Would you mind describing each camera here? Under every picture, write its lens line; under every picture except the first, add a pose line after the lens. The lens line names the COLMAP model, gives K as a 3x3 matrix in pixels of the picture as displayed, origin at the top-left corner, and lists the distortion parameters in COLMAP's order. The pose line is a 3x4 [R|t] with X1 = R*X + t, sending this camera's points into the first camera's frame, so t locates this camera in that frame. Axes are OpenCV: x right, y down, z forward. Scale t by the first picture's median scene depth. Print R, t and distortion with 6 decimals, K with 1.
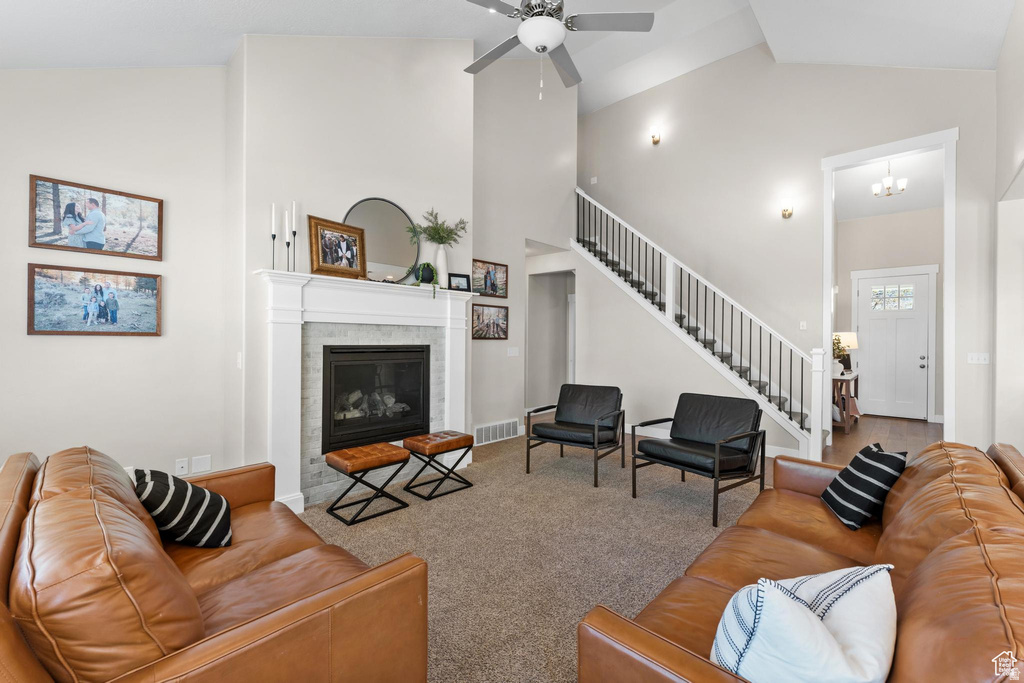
lens RADIAL K [[431.0, 0, 511.0], [0, 431.0, 338.1], [0, 0, 1]] dist [-0.002739, -0.000336]
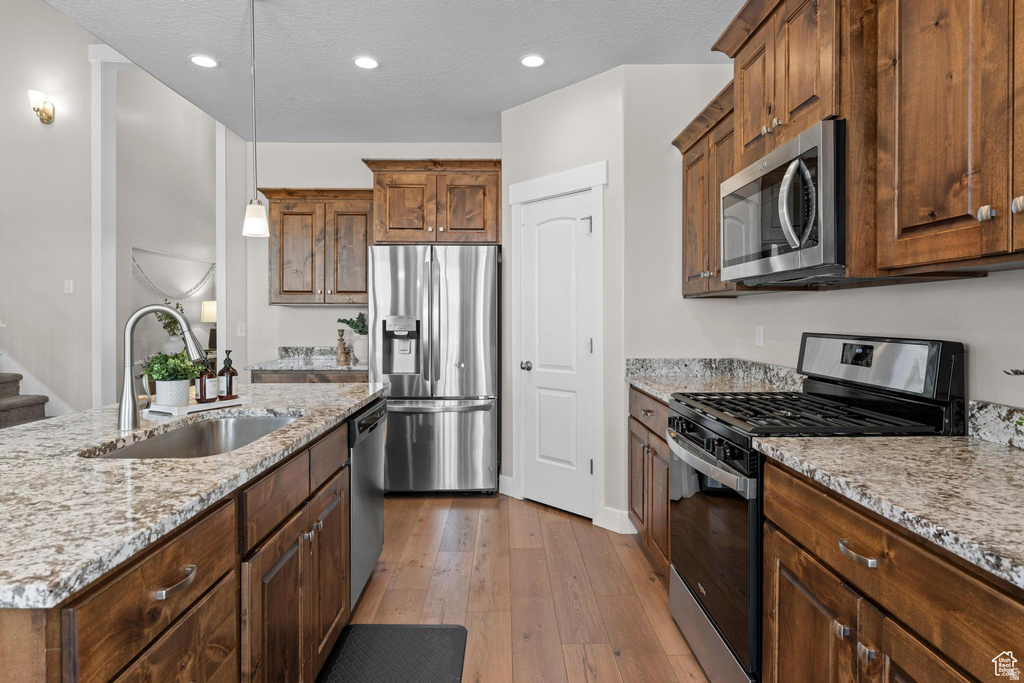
lens RADIAL K [[557.1, 0, 508.4], [0, 557.1, 320.5], [0, 0, 1]] dist [0.000345, -0.001351]
pose [[0.722751, -0.009463, 0.691044, 0.772062], [-0.000292, 0.999902, 0.013998, 0.014792], [-0.691109, -0.010319, 0.722677, -0.142083]]
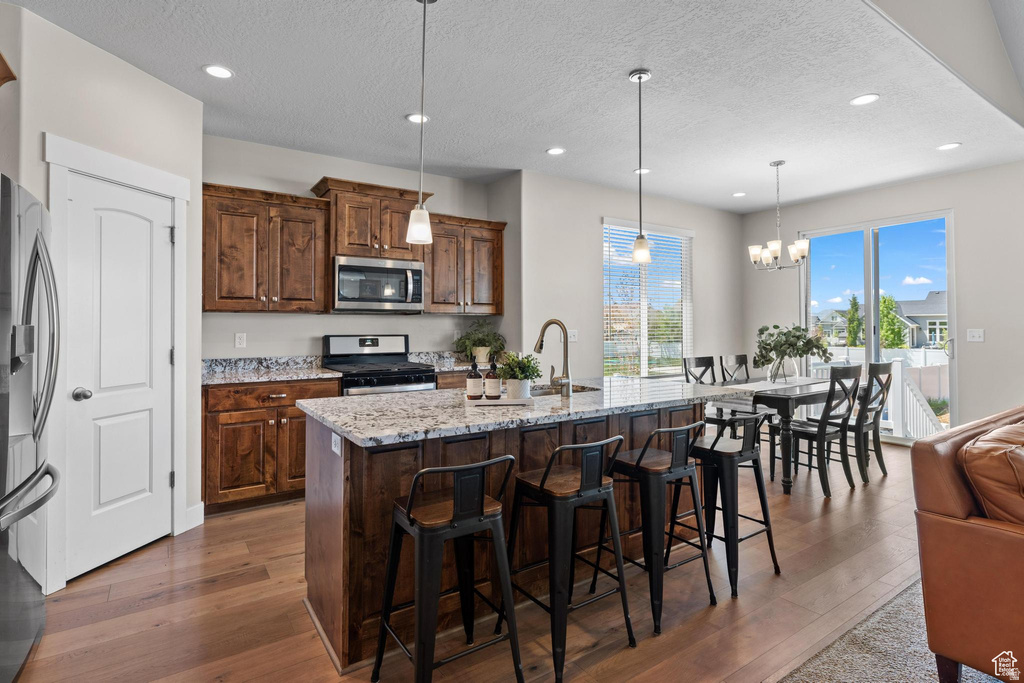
lens RADIAL K [[504.4, 0, 509.4], [0, 504.4, 318.7], [0, 0, 1]] dist [-0.000293, -0.000472]
pose [[-0.973336, 0.001008, 0.229383, 0.779388], [-0.003882, 0.999775, -0.020863, 0.021048], [-0.229352, -0.021197, -0.973113, 0.955749]]
